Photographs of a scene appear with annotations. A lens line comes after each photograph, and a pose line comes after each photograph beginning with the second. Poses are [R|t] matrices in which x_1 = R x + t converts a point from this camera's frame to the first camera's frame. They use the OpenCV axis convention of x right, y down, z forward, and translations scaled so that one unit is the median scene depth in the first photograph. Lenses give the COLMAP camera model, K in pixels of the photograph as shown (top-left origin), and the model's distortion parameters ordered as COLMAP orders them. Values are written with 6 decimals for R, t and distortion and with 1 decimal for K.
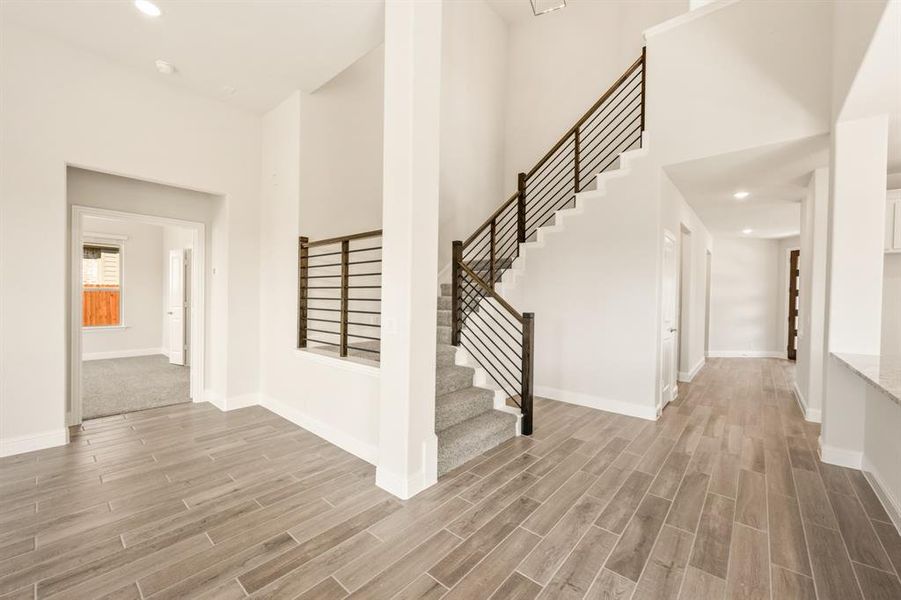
lens RADIAL K [[354.8, 0, 459.5], [0, 354.8, 301.1], [0, 0, 1]] dist [-0.000862, -0.000029]
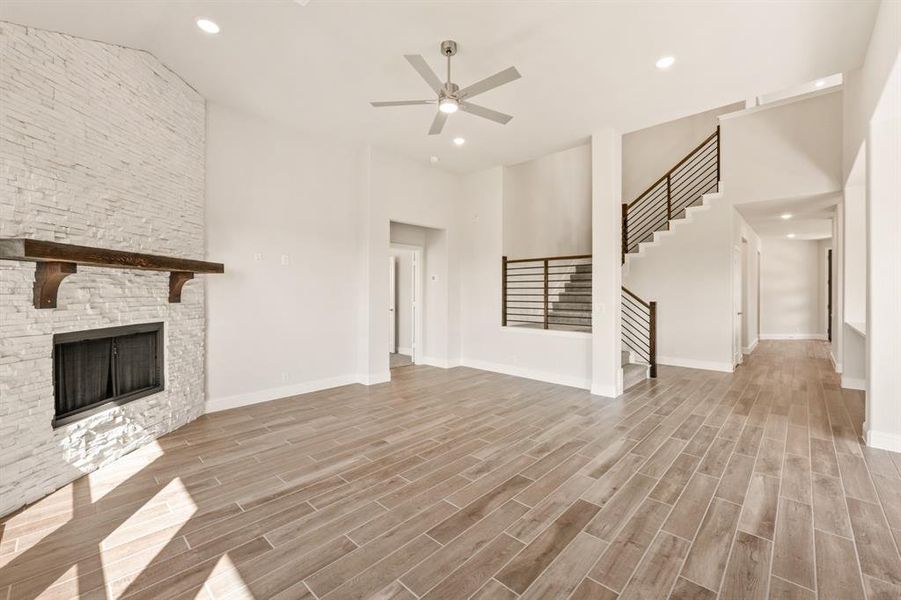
lens RADIAL K [[371.5, 0, 464.6], [0, 371.5, 291.9], [0, 0, 1]] dist [0.001150, -0.000044]
pose [[0.999149, -0.014329, -0.038688, -0.554732], [0.013895, 0.999838, -0.011480, -0.004535], [0.038847, 0.010933, 0.999185, -0.671092]]
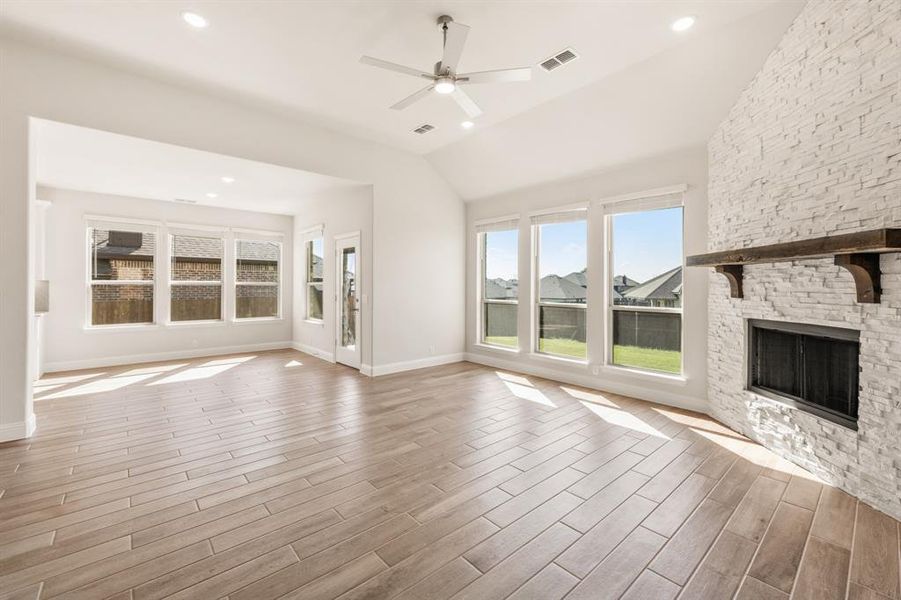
lens RADIAL K [[378.3, 0, 453.8], [0, 378.3, 287.3], [0, 0, 1]] dist [0.000850, 0.000193]
pose [[-0.989195, -0.018703, 0.145406, -0.760936], [-0.016543, 0.999734, 0.016056, -0.022305], [-0.145668, 0.013477, -0.989242, 0.974520]]
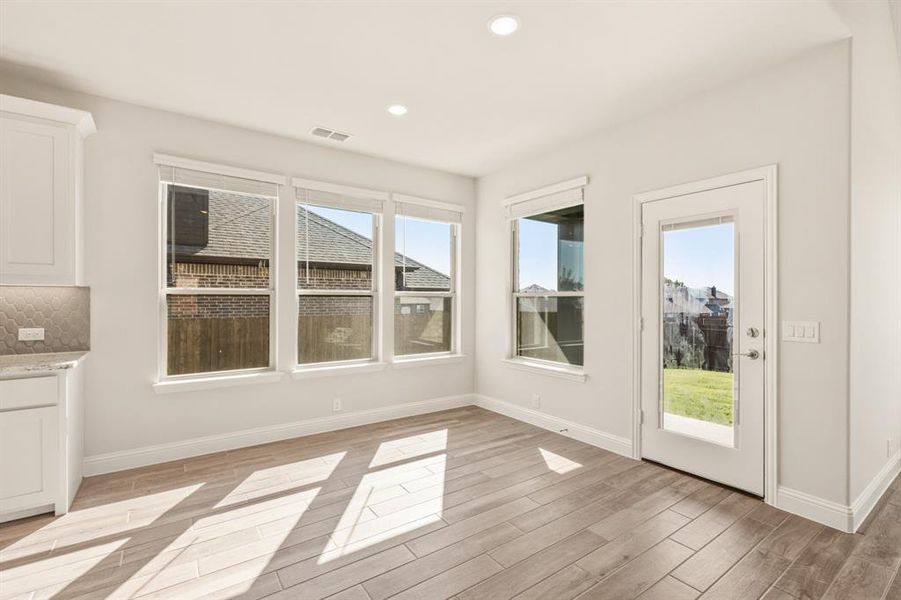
lens RADIAL K [[412.9, 0, 463.3], [0, 412.9, 298.8], [0, 0, 1]] dist [-0.002074, -0.000372]
pose [[-0.971783, -0.020502, 0.234985, 0.207983], [-0.017236, 0.999724, 0.015944, 0.001172], [-0.235248, 0.011444, -0.971868, 0.292366]]
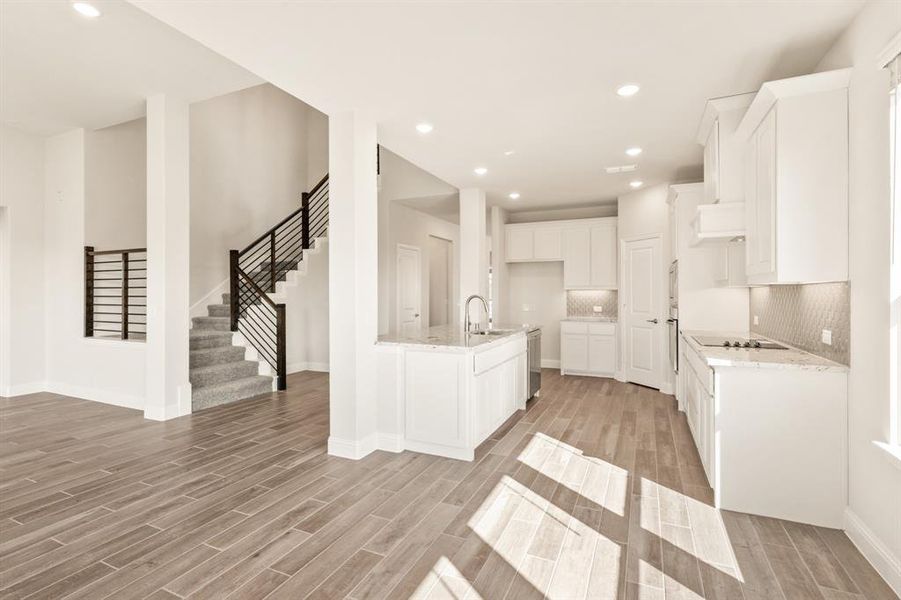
lens RADIAL K [[420.7, 0, 457.0], [0, 420.7, 293.0], [0, 0, 1]] dist [0.001899, 0.000296]
pose [[0.961777, -0.015980, 0.273368, 0.383884], [0.018189, 0.999819, -0.005550, 0.011454], [-0.273230, 0.010310, 0.961893, -0.749771]]
